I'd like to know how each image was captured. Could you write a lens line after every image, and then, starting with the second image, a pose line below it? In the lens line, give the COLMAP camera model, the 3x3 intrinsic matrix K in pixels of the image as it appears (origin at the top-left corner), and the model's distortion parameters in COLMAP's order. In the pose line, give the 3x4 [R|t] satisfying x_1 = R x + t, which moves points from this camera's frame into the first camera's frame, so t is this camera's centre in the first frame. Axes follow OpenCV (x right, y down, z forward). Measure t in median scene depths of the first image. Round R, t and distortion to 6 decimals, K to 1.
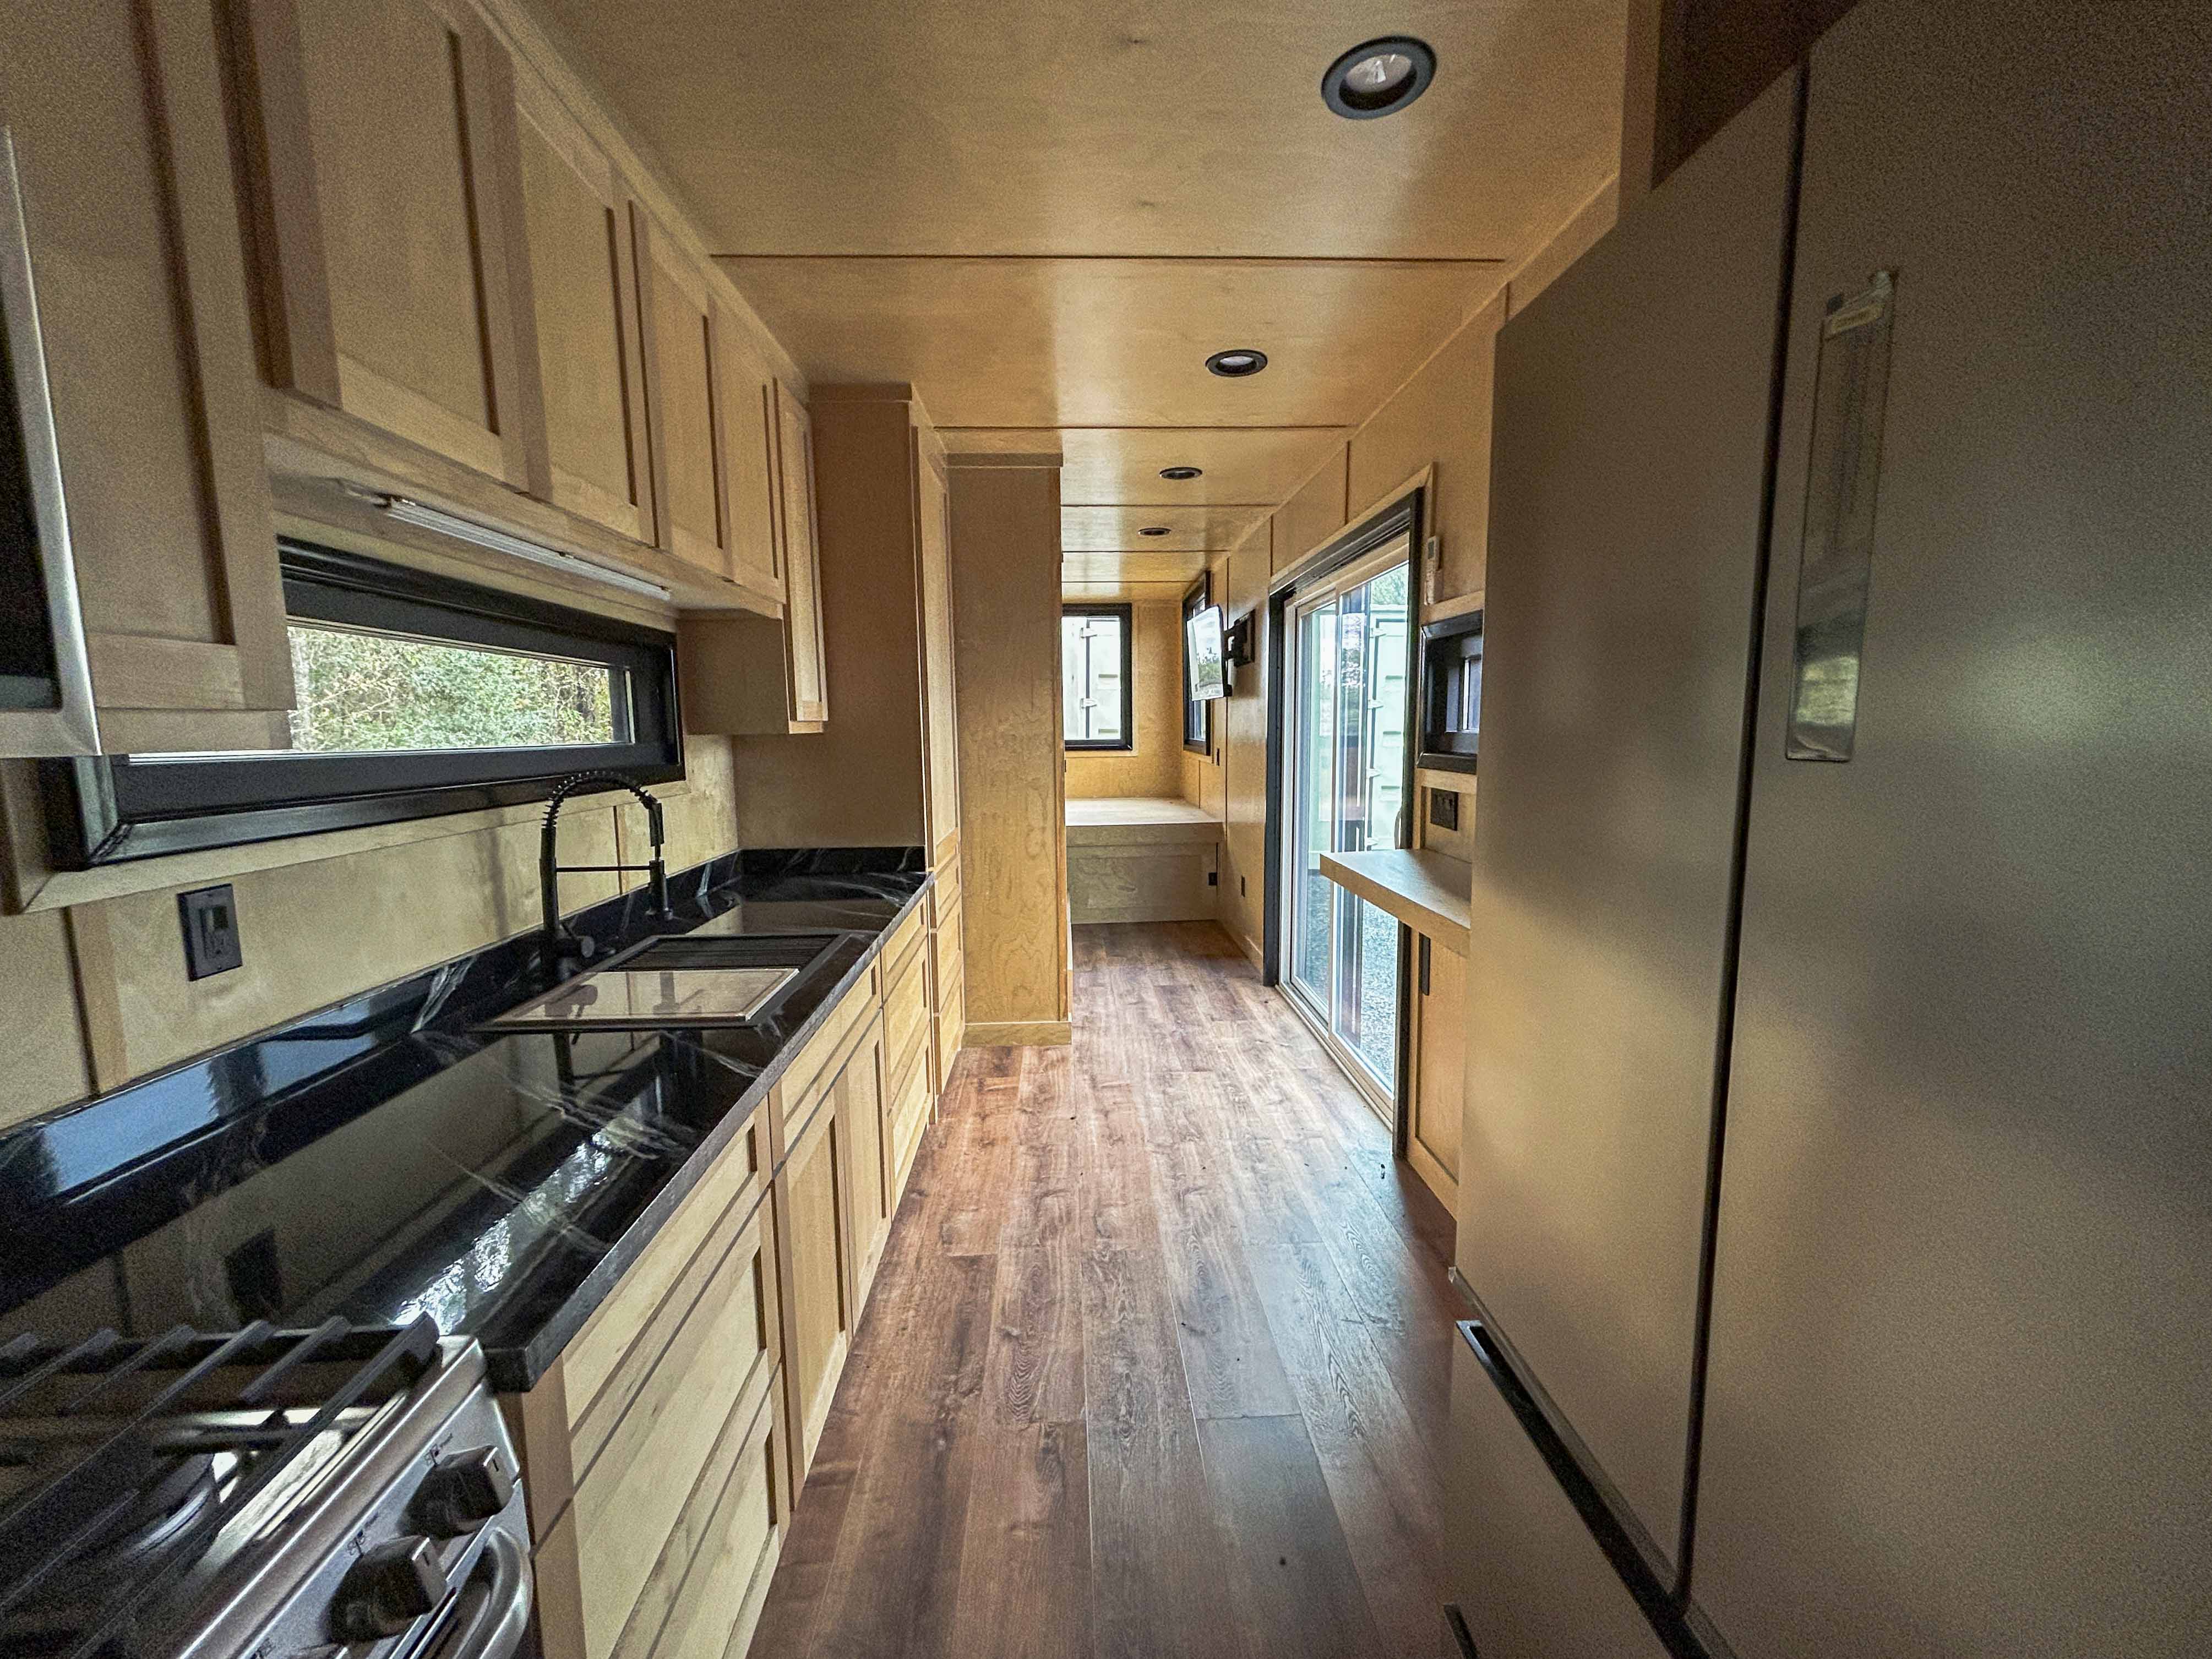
lens RADIAL K [[887.4, 0, 1102.8], [0, 887.4, 835.6], [0, 0, 1]] dist [0.000661, 0.000022]
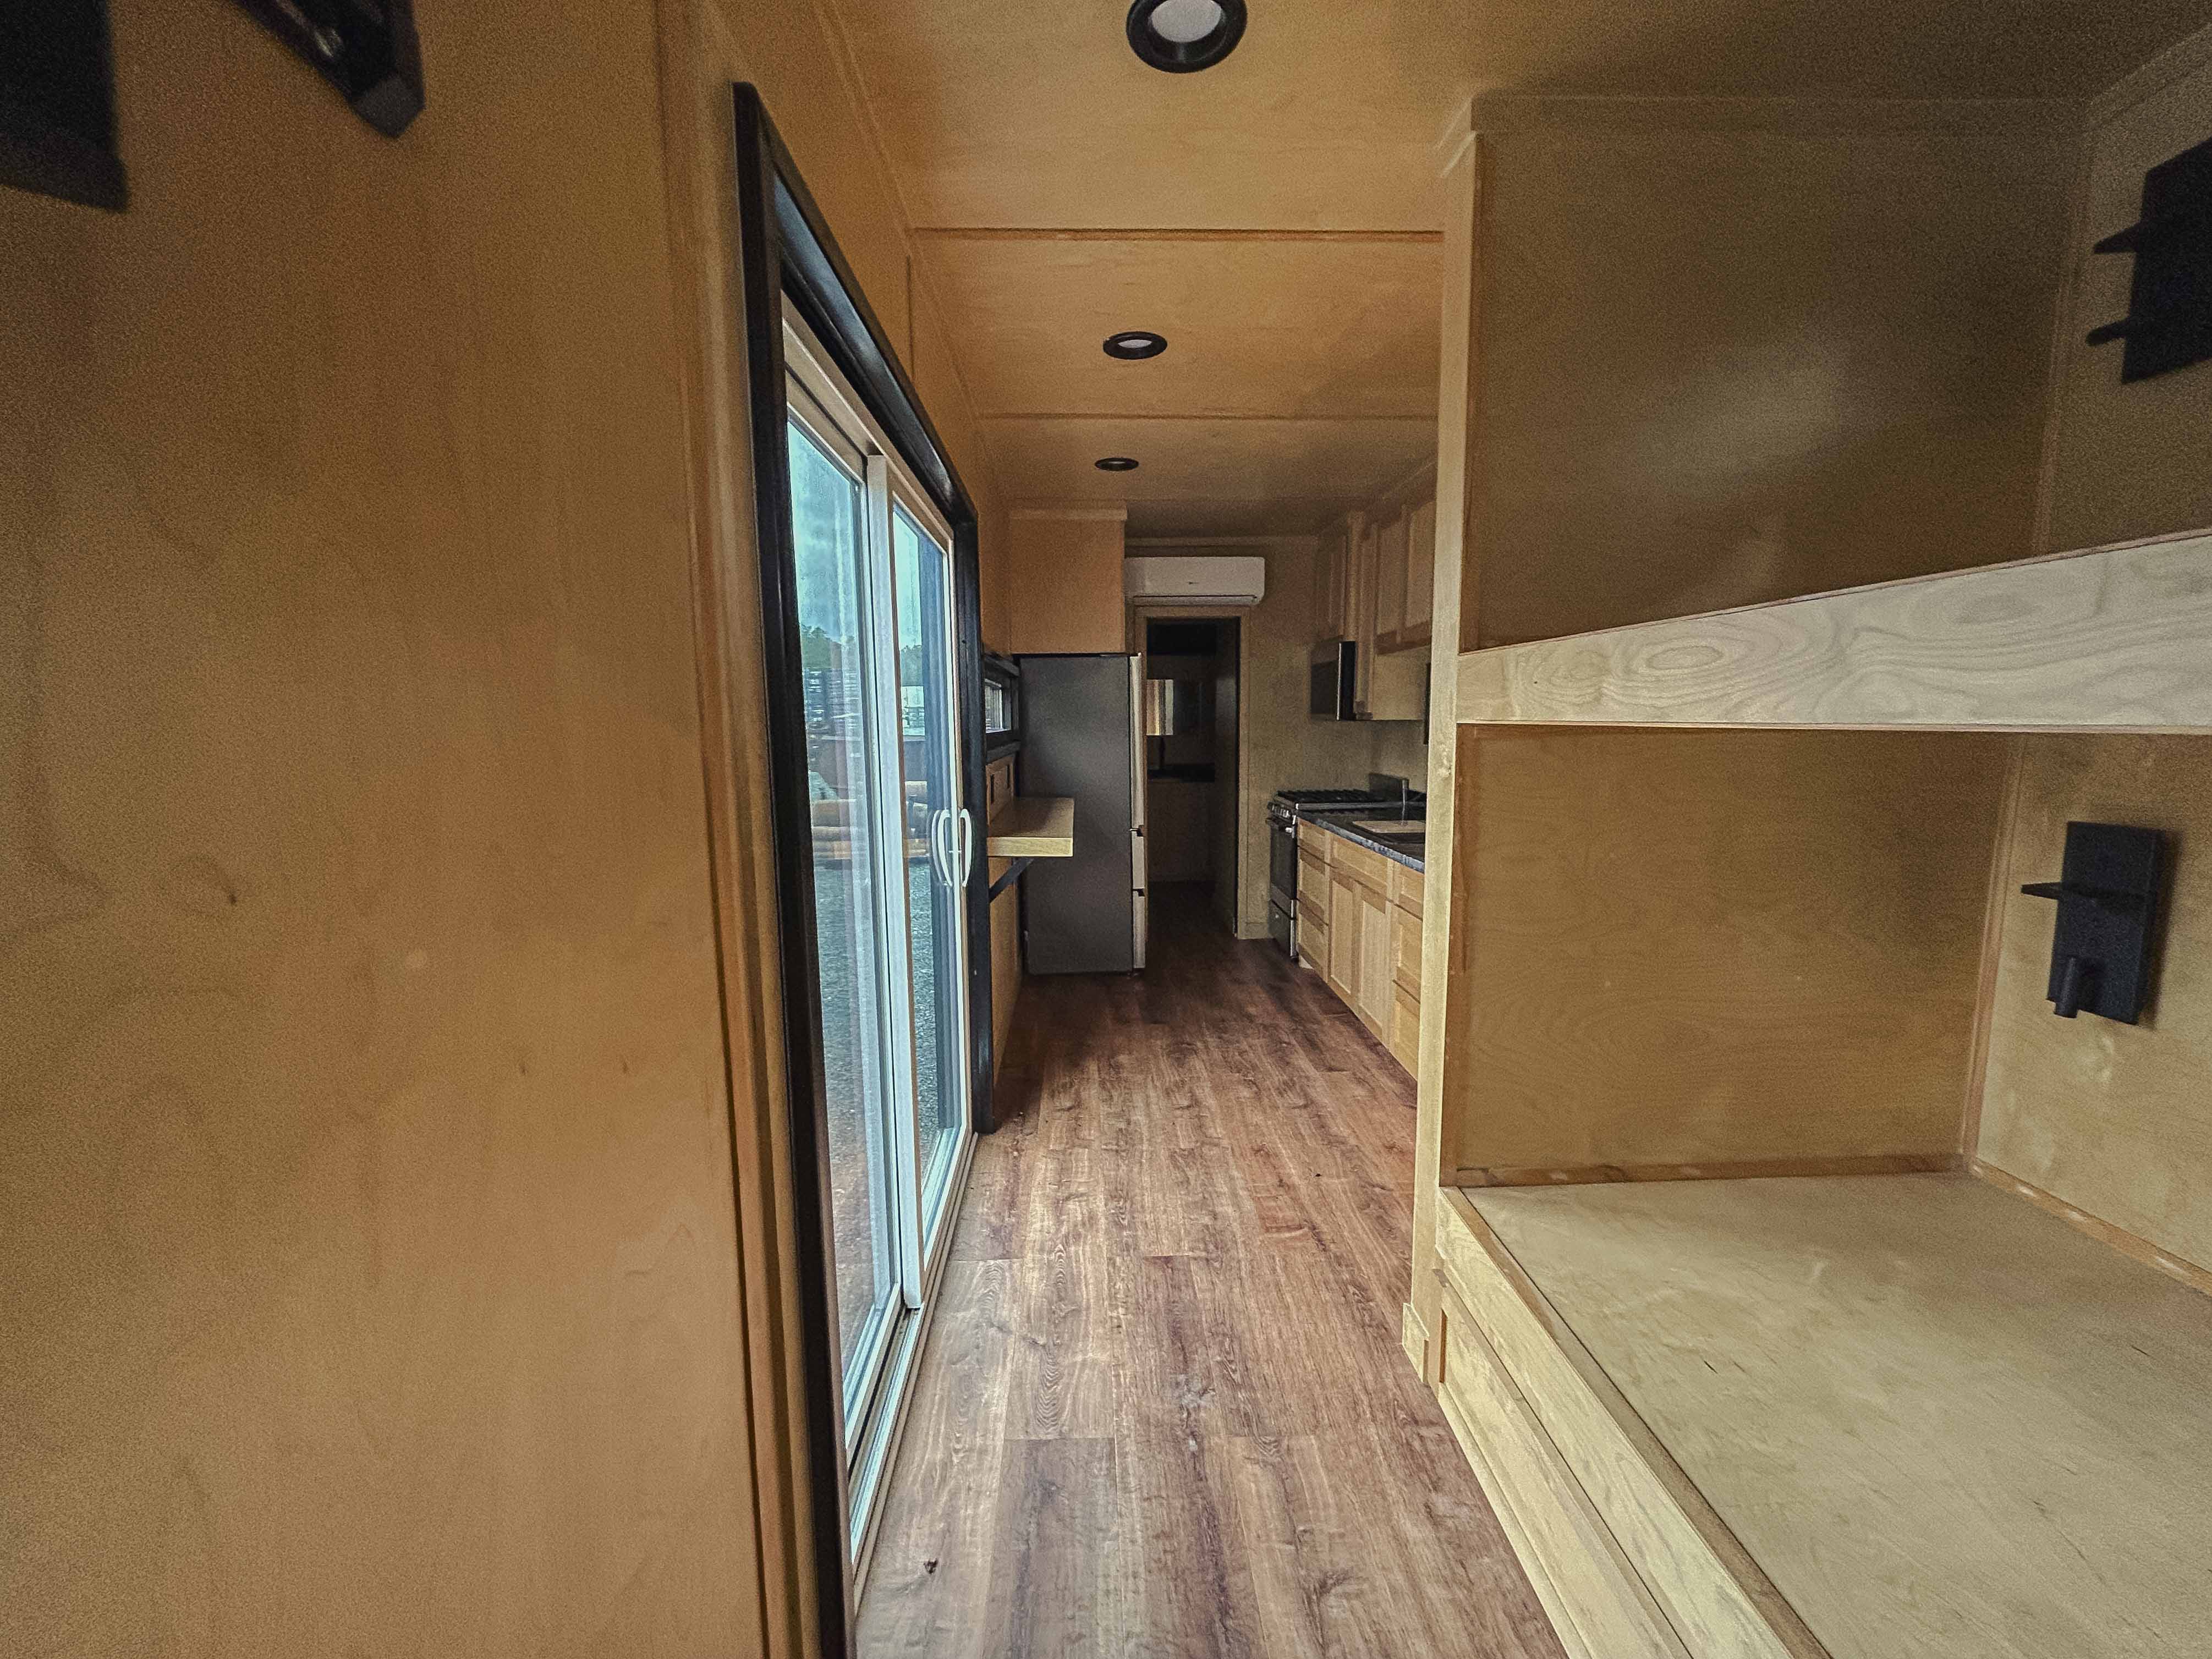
lens RADIAL K [[887.5, 0, 1107.3], [0, 887.5, 830.2], [0, 0, 1]] dist [0.000661, 0.000022]
pose [[-0.999431, 0.026498, 0.020874, 0.132751], [0.030806, 0.969086, 0.244793, -0.206348], [-0.013743, 0.245297, -0.969351, 1.610291]]
